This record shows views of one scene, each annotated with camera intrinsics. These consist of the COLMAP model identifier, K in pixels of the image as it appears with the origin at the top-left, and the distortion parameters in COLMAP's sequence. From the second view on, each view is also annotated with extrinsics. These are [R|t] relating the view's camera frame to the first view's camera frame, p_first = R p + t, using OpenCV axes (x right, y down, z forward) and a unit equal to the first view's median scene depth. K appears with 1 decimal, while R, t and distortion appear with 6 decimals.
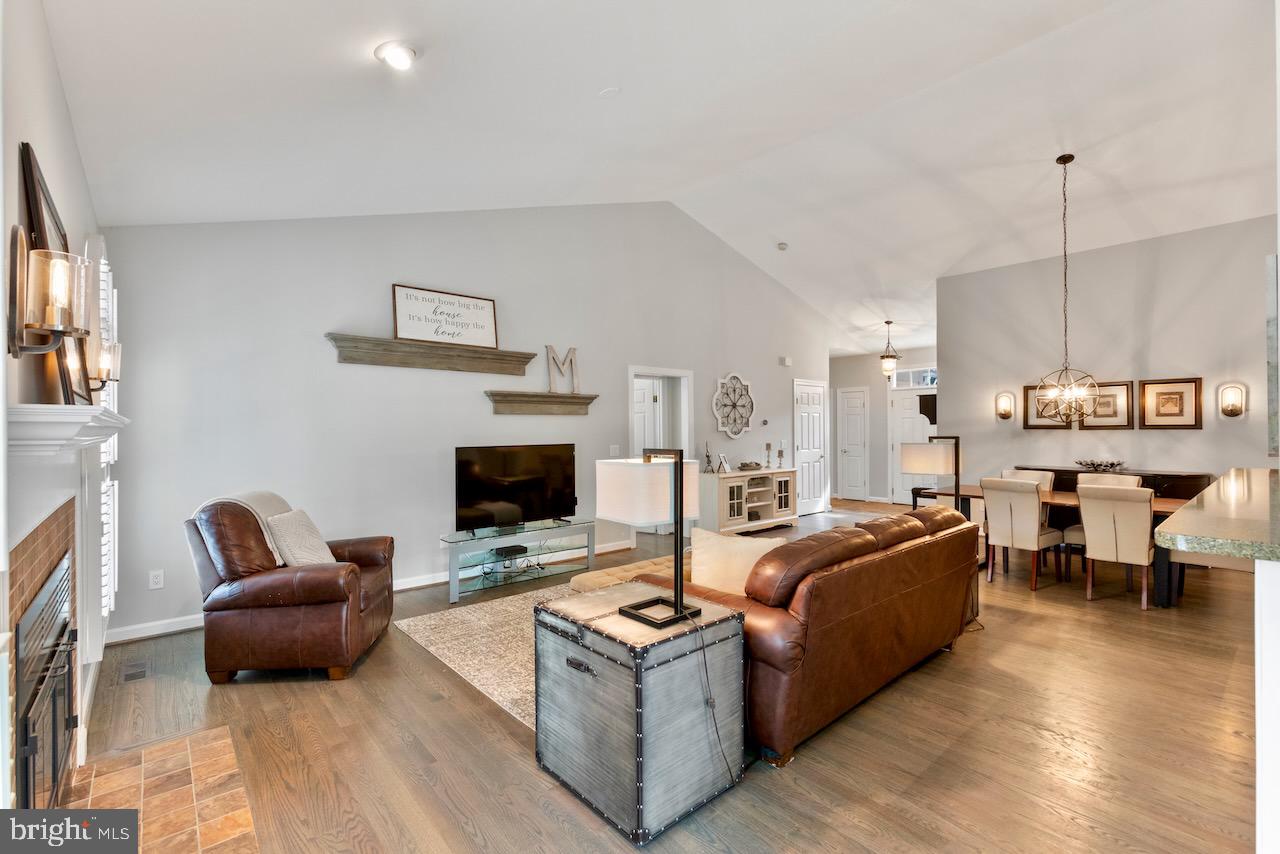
lens RADIAL K [[572.4, 0, 636.9], [0, 572.4, 425.5], [0, 0, 1]] dist [-0.013559, 0.010327]
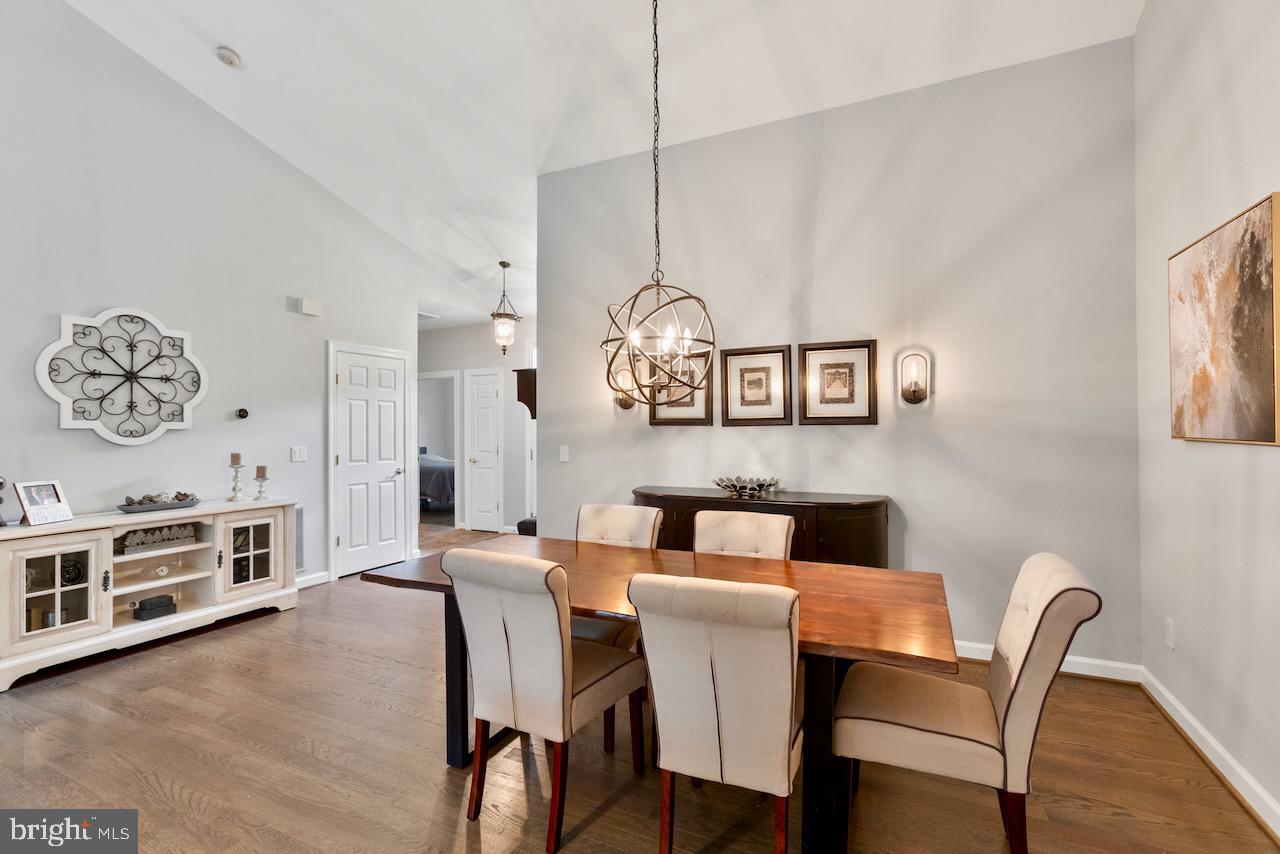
lens RADIAL K [[572.4, 0, 637.5], [0, 572.4, 419.4], [0, 0, 1]] dist [-0.013559, 0.010327]
pose [[0.916848, 0.007227, 0.399172, 0.383034], [-0.001044, 0.999876, -0.015706, 0.008600], [-0.399236, 0.013983, 0.916741, 0.406390]]
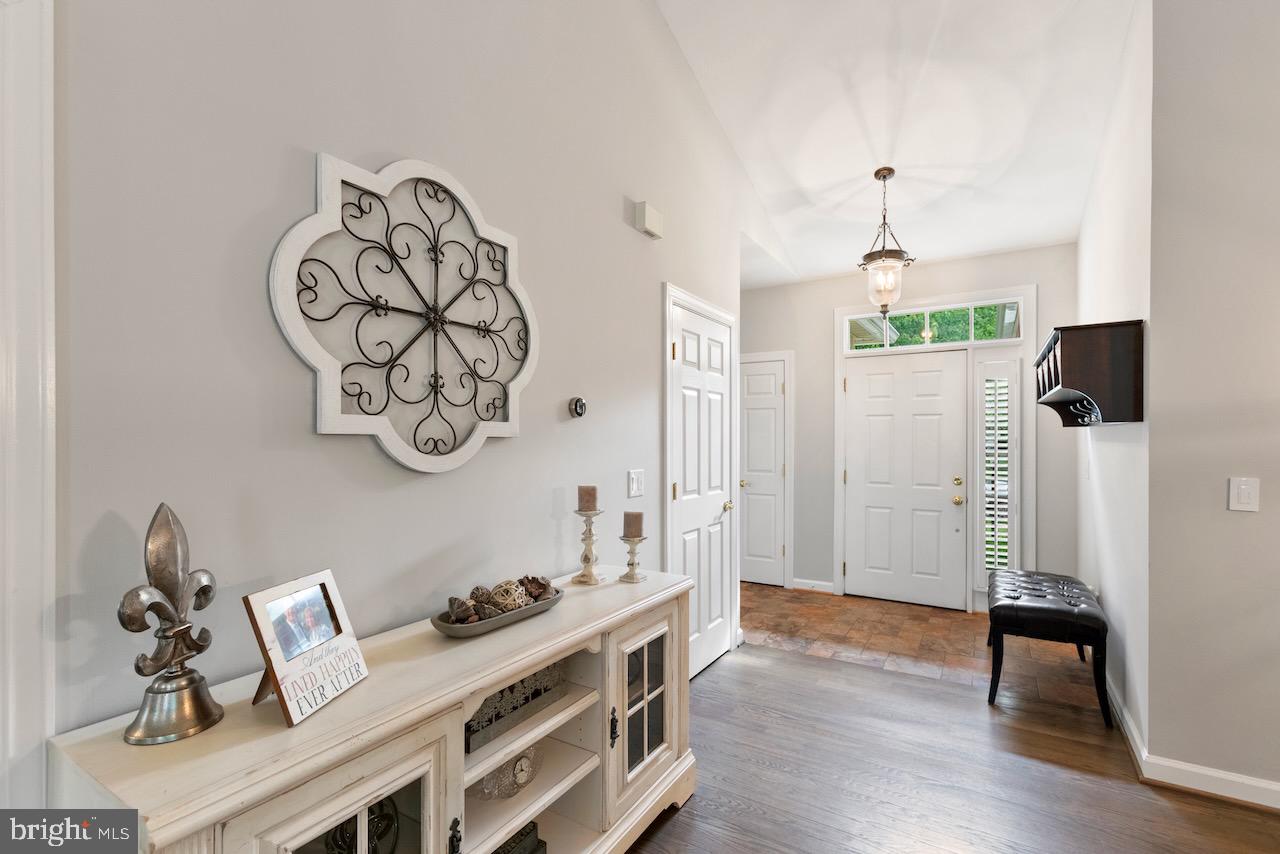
lens RADIAL K [[572.4, 0, 640.9], [0, 572.4, 432.2], [0, 0, 1]] dist [-0.013559, 0.010327]
pose [[0.951066, 0.010588, 0.308807, 0.185172], [-0.008077, 0.999923, -0.009410, 0.009599], [-0.308883, 0.006455, 0.951078, 0.799895]]
